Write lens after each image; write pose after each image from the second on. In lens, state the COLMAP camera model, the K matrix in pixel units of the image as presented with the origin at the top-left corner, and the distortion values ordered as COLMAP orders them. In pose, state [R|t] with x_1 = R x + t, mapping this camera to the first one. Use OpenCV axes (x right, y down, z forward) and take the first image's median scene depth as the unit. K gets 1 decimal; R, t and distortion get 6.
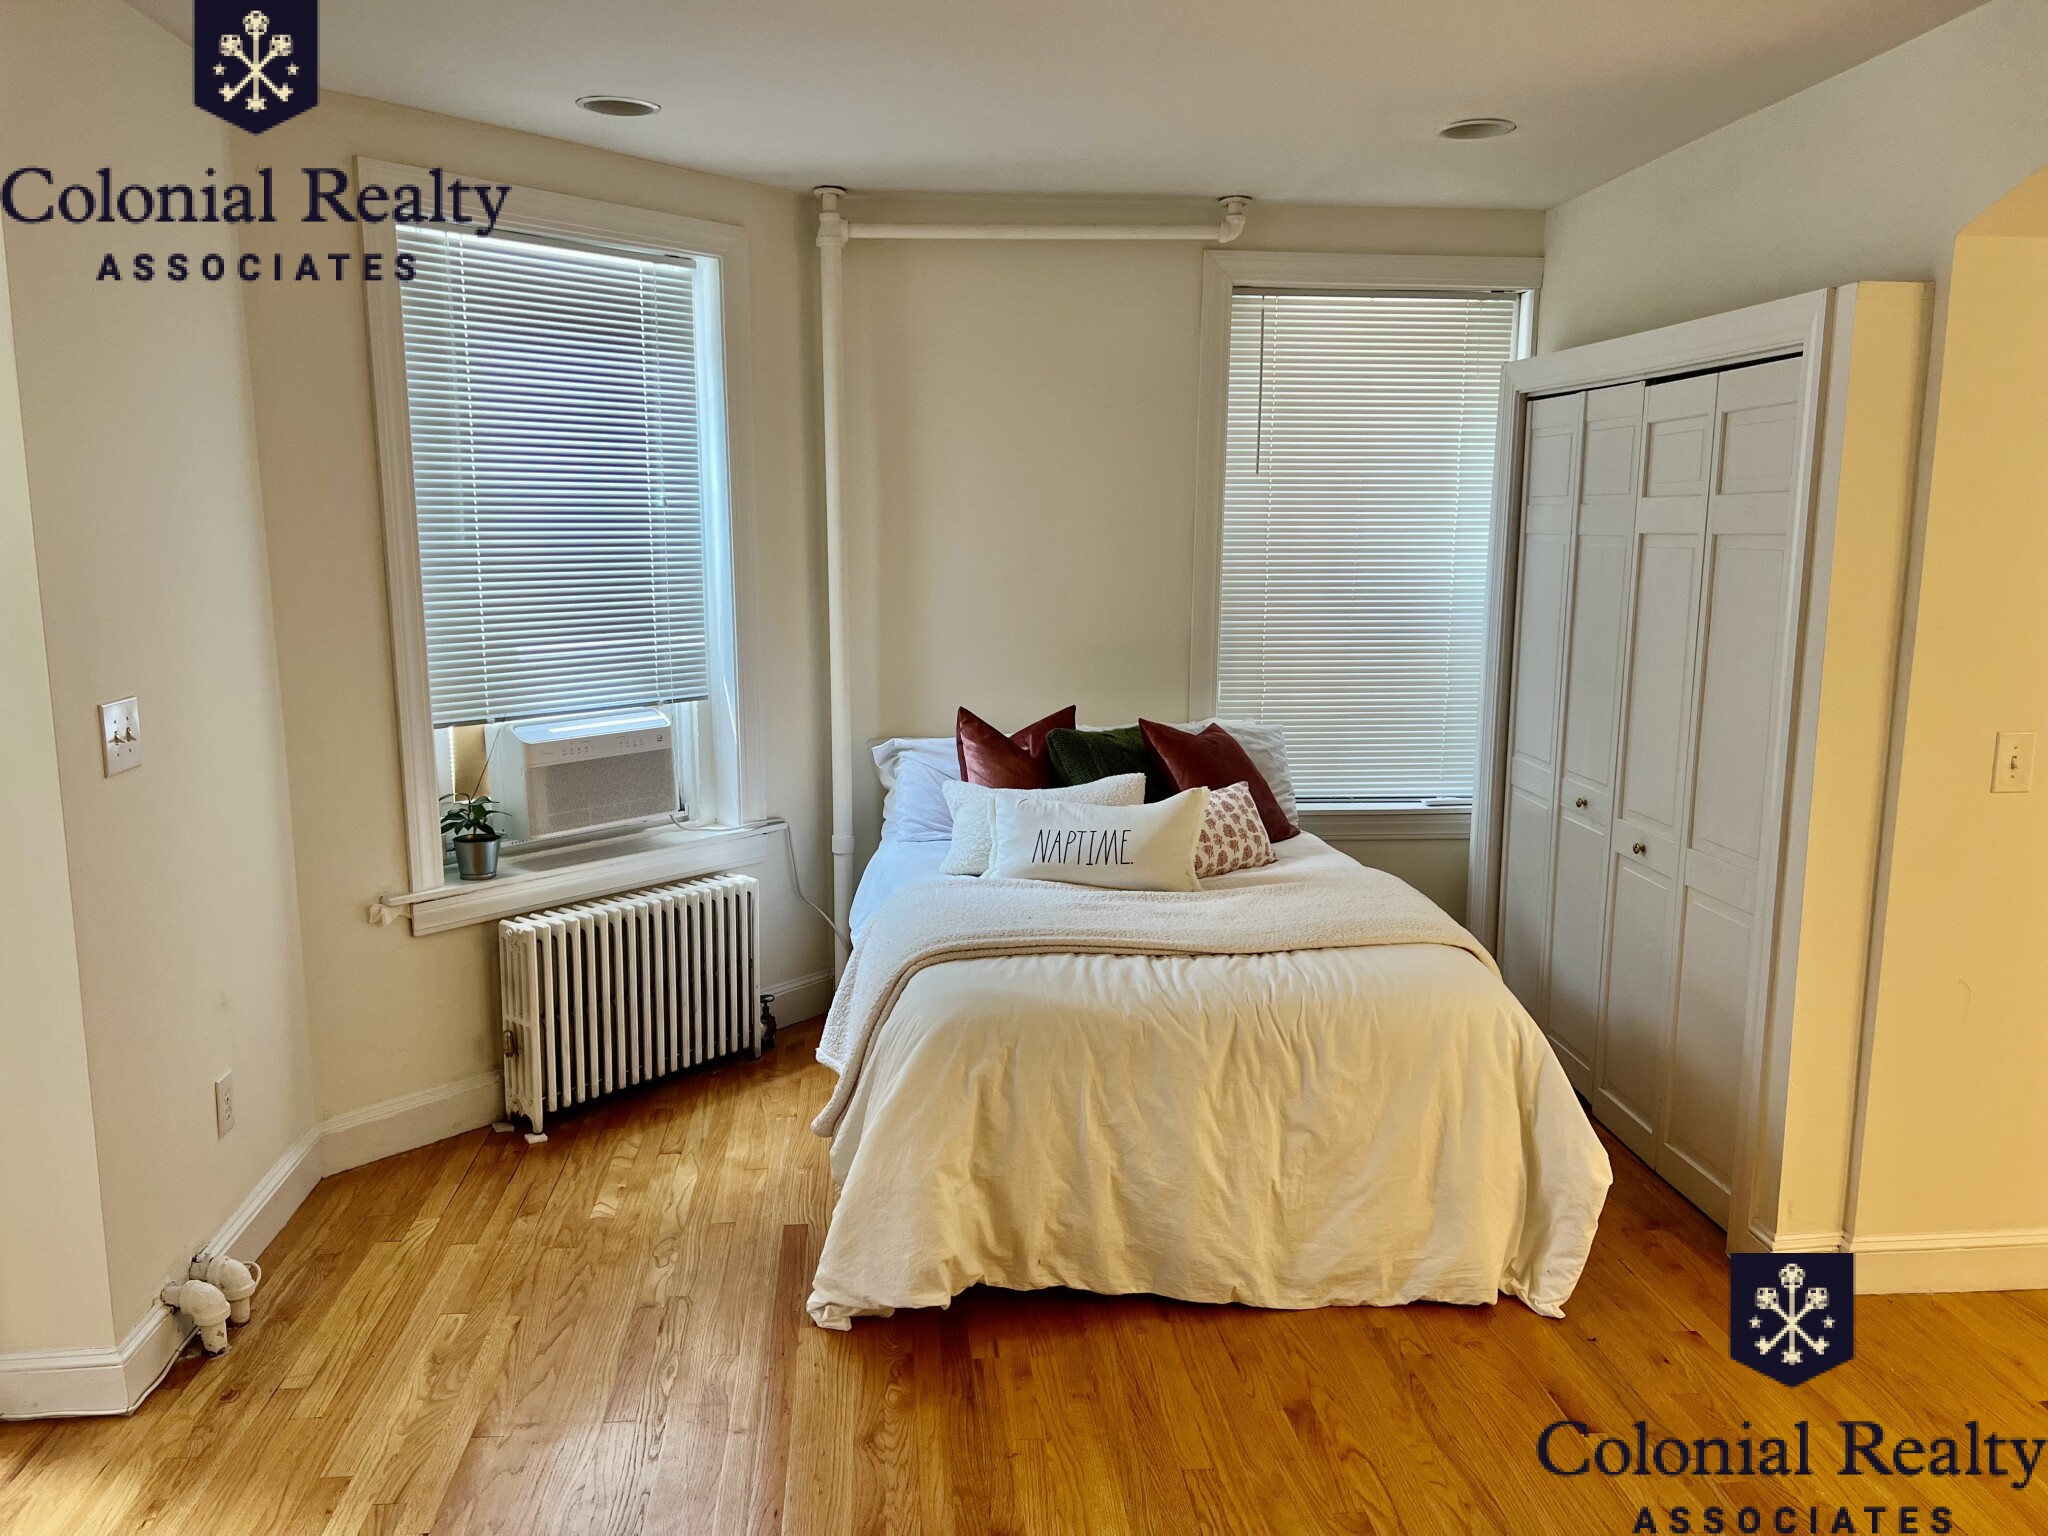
lens RADIAL K [[1567.5, 0, 1024.0], [0, 1567.5, 768.0], [0, 0, 1]] dist [0.012771, -0.005518]
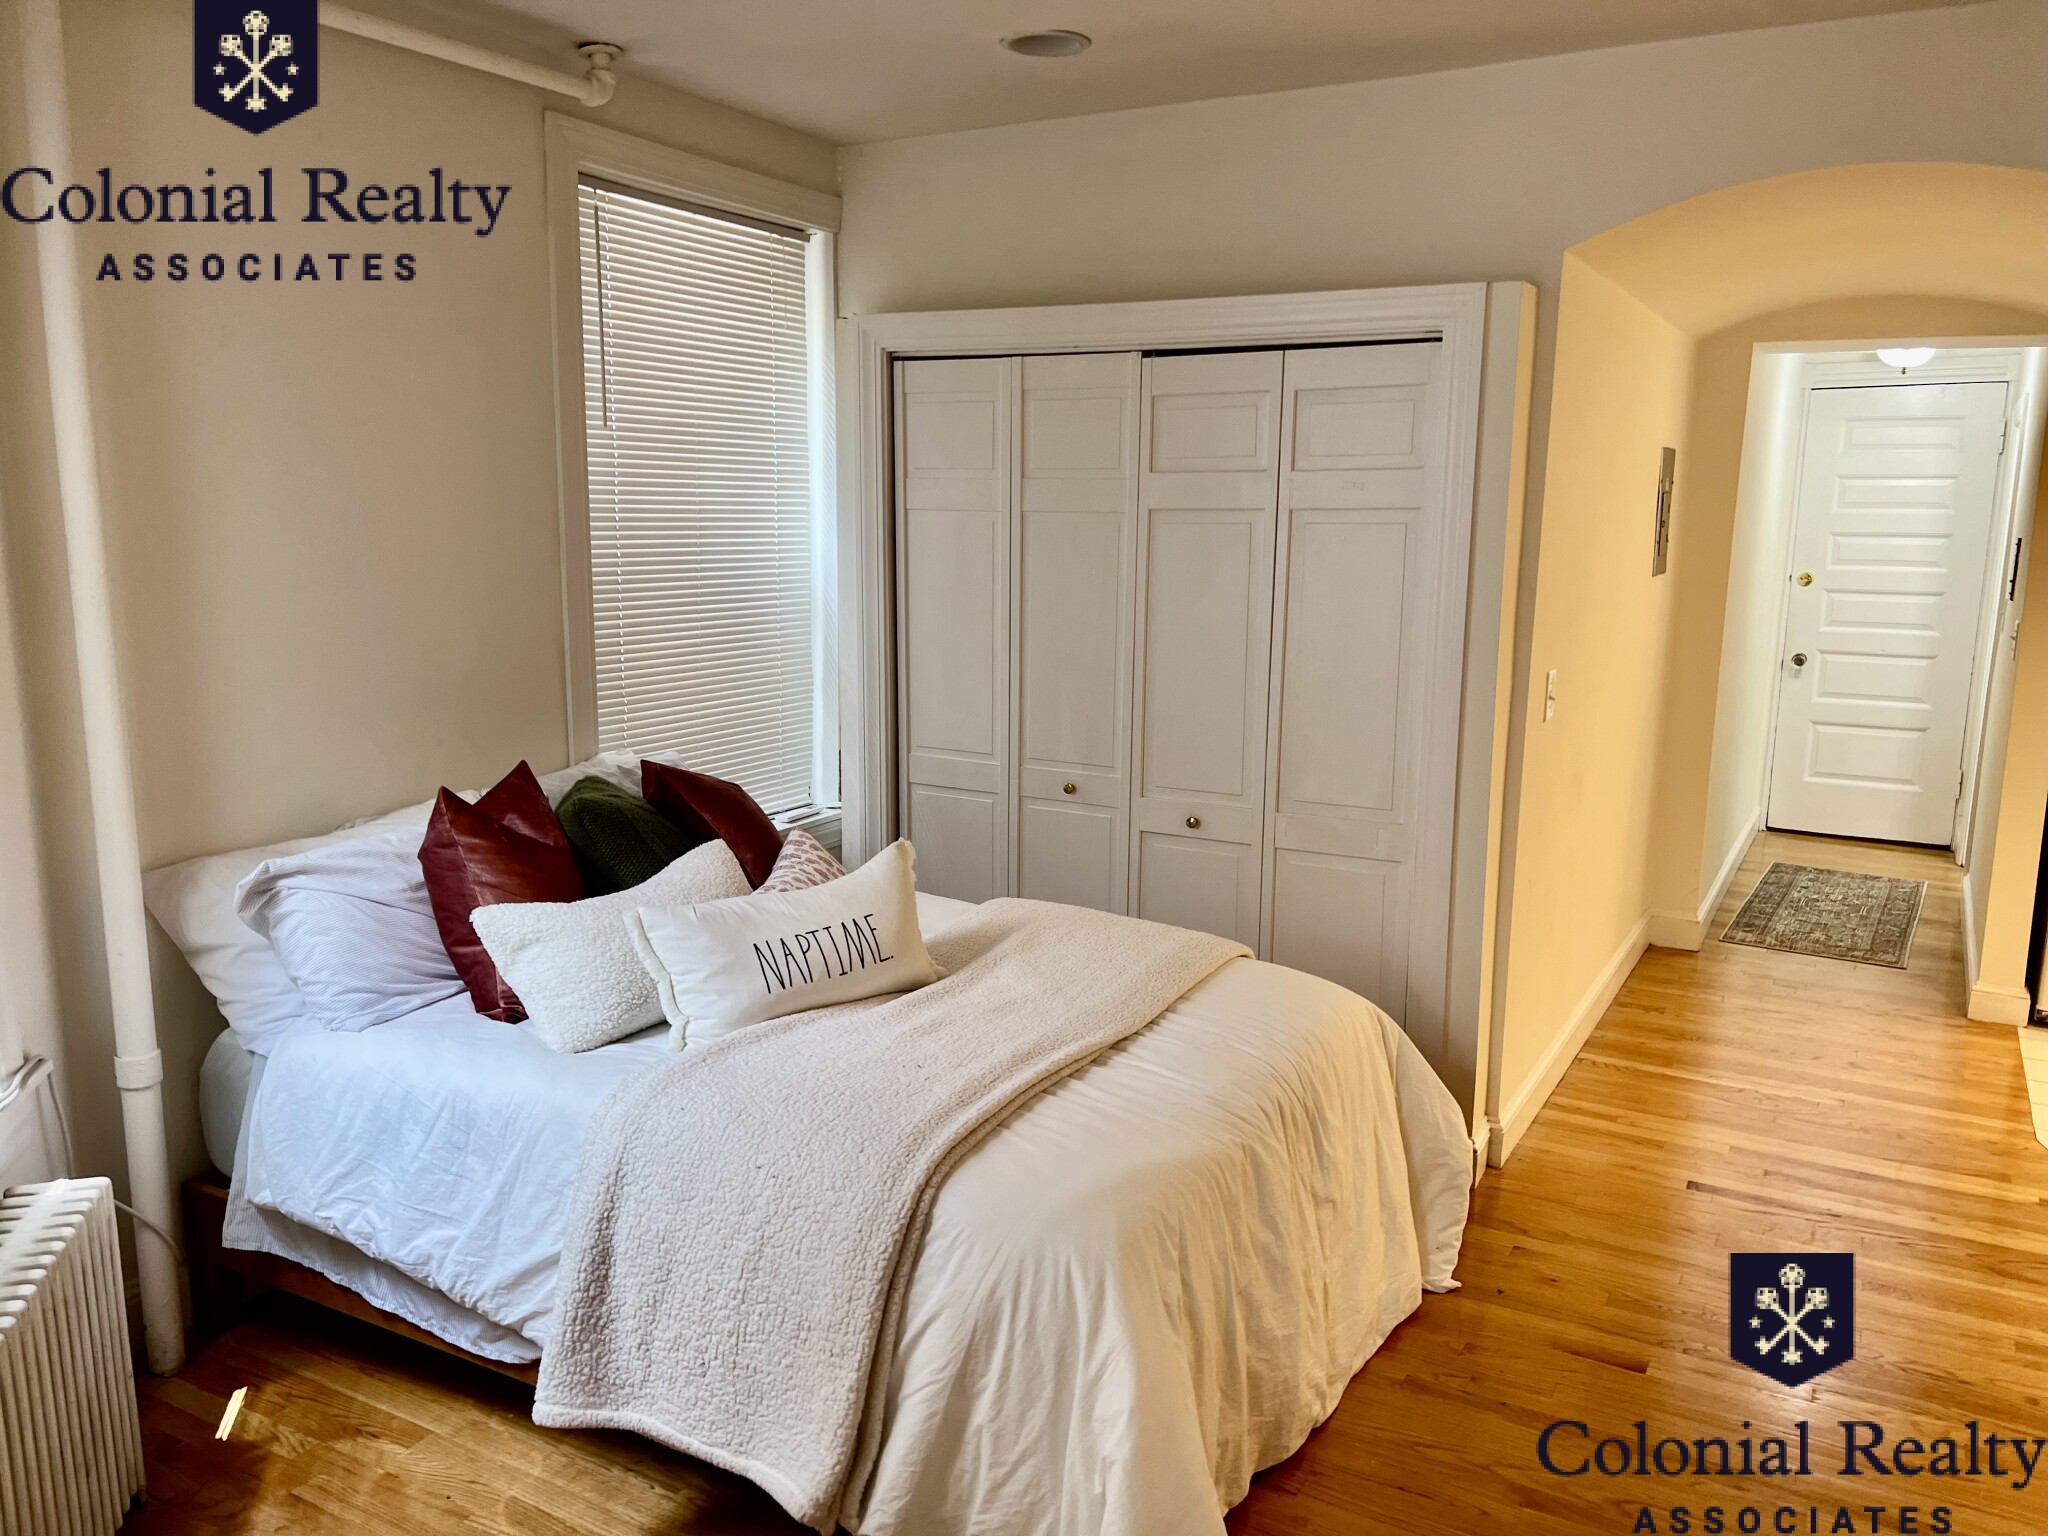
lens RADIAL K [[1530.2, 0, 1046.2], [0, 1530.2, 789.8], [0, 0, 1]] dist [0.078048, -0.090788]
pose [[0.571967, -0.155146, 0.805471, -0.433152], [0.125331, 0.986950, 0.101104, -0.077446], [-0.810646, 0.043122, 0.583947, 0.475553]]
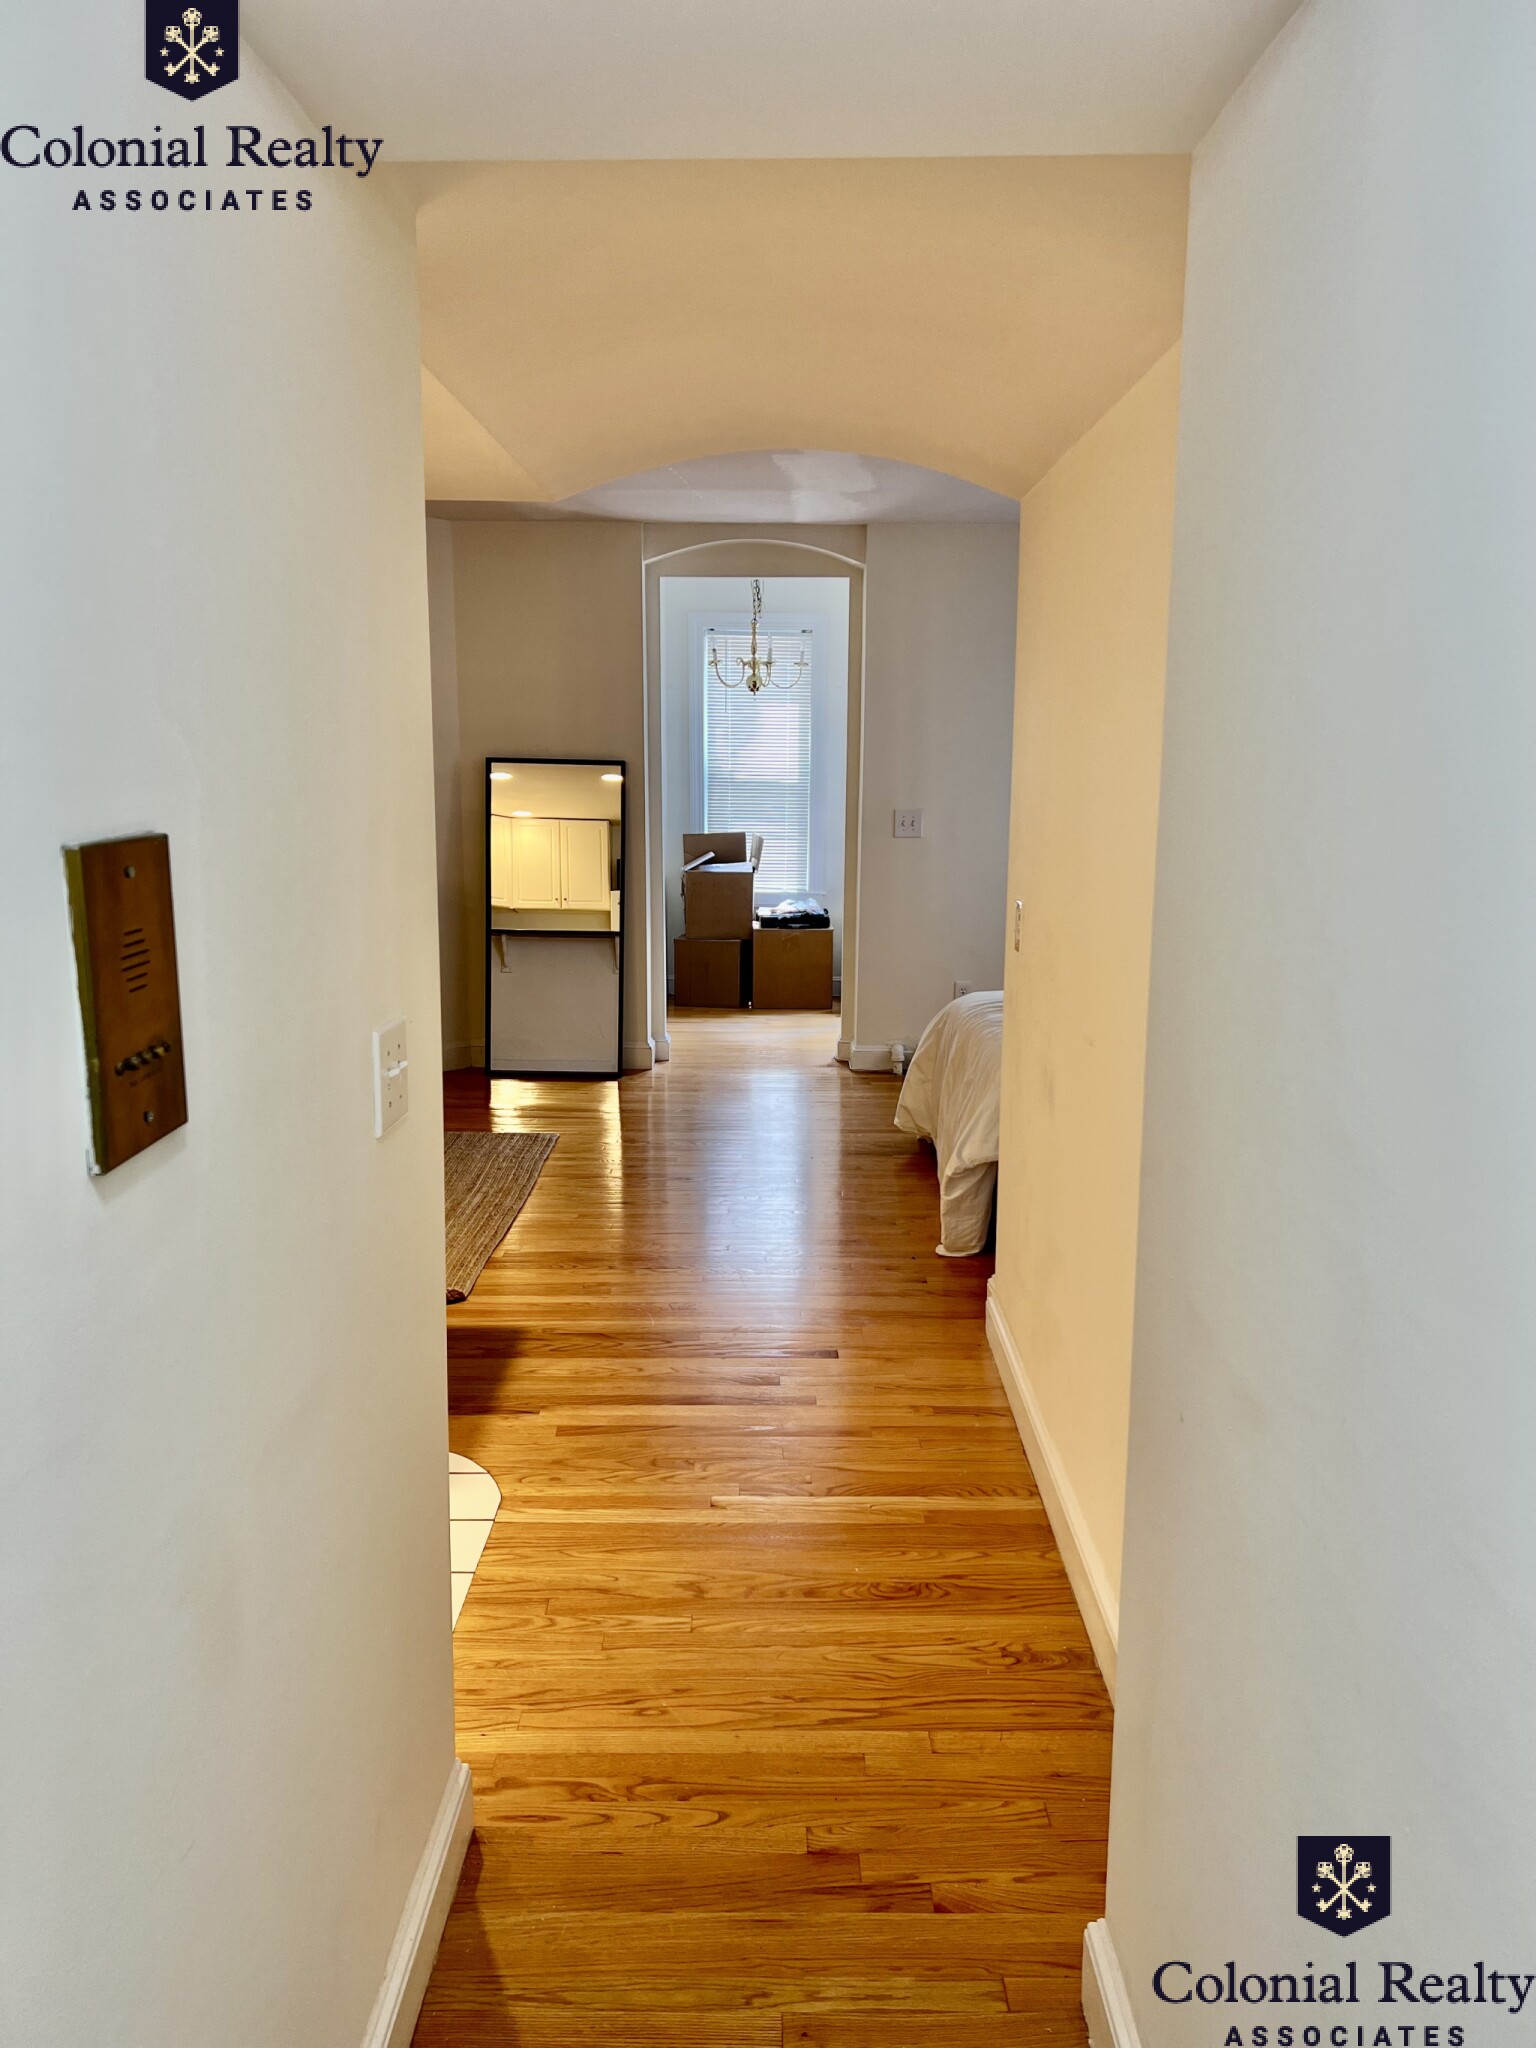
lens RADIAL K [[1530.2, 0, 762.4], [0, 1530.2, 1036.4], [0, 0, 1]] dist [0.078048, -0.090788]
pose [[-0.108997, 0.179281, -0.977741, 1.374807], [-0.163634, 0.966947, 0.195544, -0.091257], [0.980481, 0.181306, -0.076058, 0.697692]]
